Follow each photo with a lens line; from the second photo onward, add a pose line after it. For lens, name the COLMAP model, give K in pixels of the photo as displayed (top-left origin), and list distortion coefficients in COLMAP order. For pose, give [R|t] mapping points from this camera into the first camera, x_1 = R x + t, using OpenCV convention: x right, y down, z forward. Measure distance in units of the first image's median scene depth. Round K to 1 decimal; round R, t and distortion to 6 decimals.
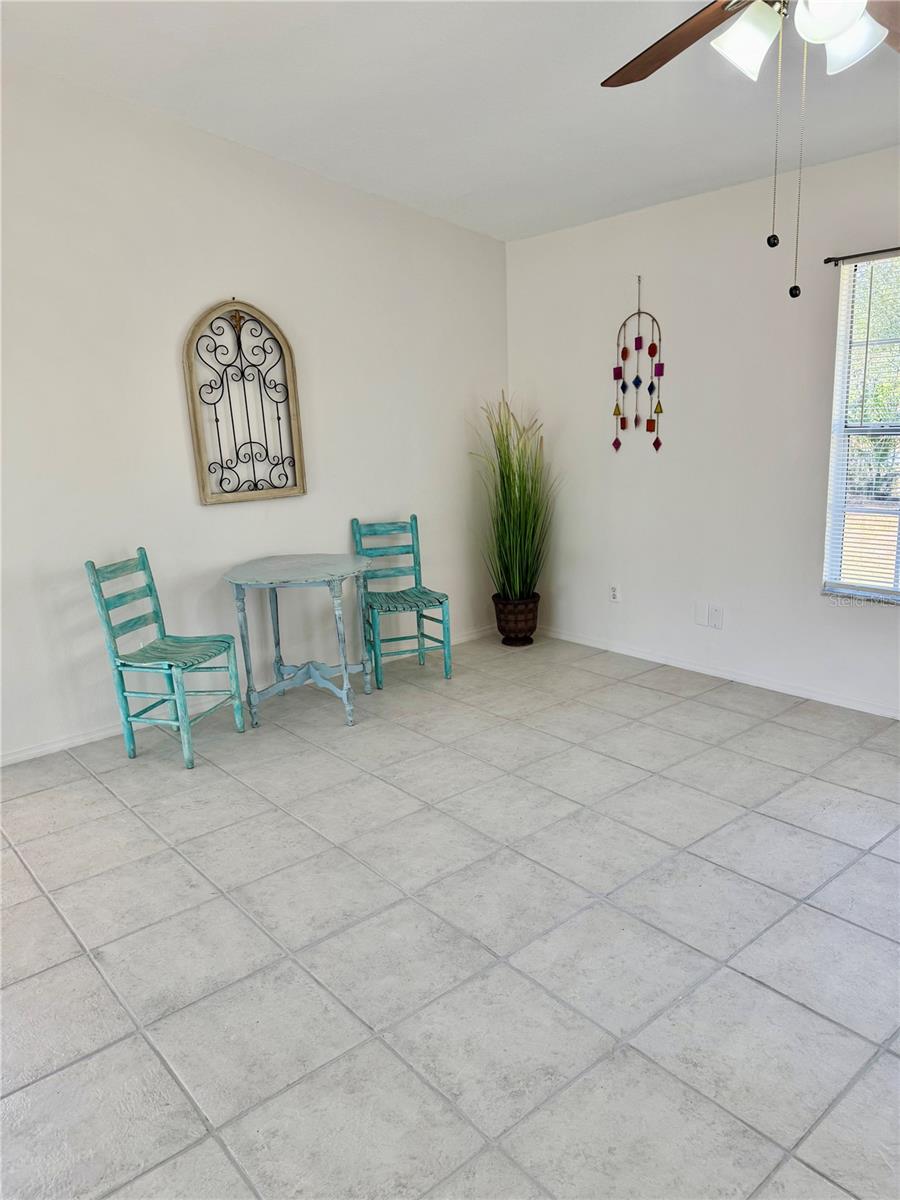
lens RADIAL K [[846.0, 0, 450.5], [0, 846.0, 603.6], [0, 0, 1]] dist [0.023374, -0.020278]
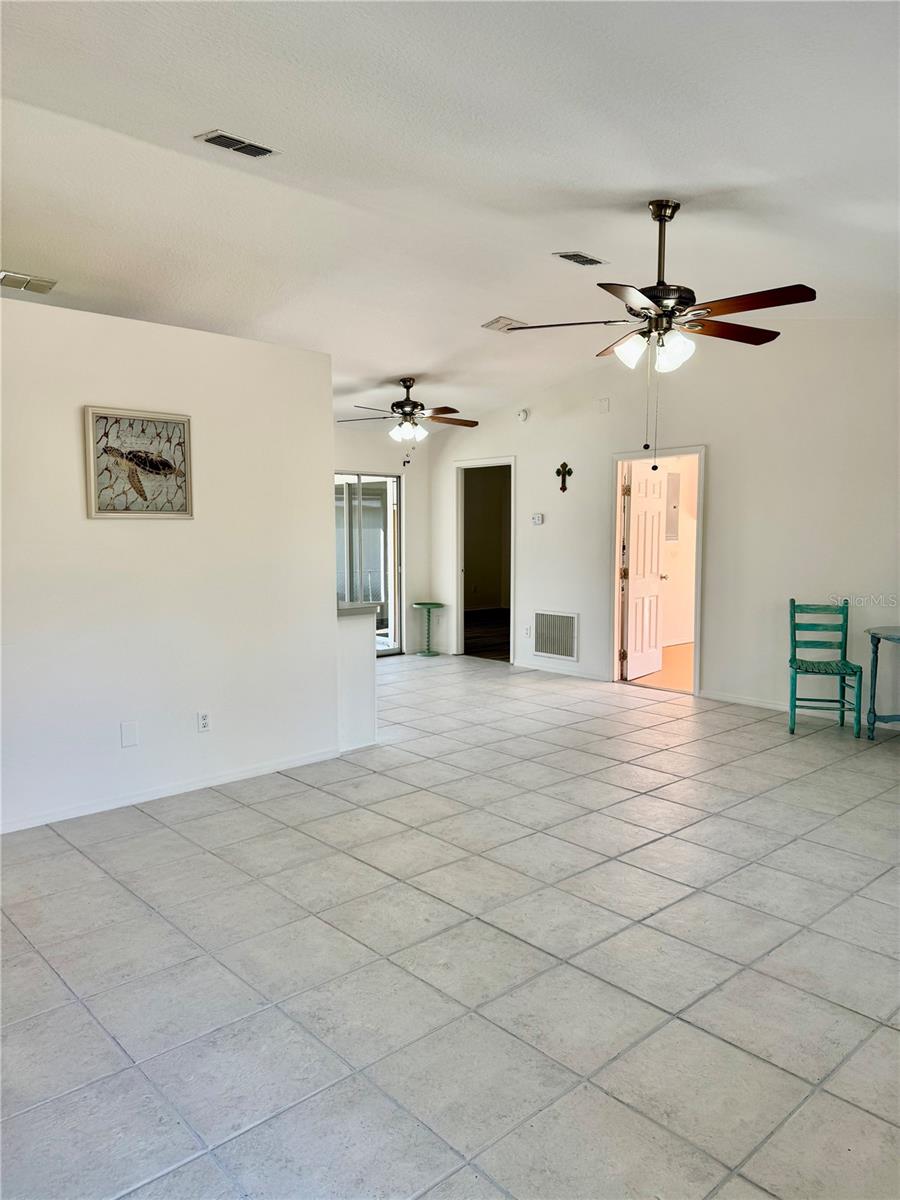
lens RADIAL K [[846.0, 0, 450.1], [0, 846.0, 600.2], [0, 0, 1]] dist [0.023374, -0.020278]
pose [[0.039566, 0.131376, -0.990543, 1.399044], [-0.234546, 0.964843, 0.118599, -0.100580], [0.971299, 0.227635, 0.068989, 0.243424]]
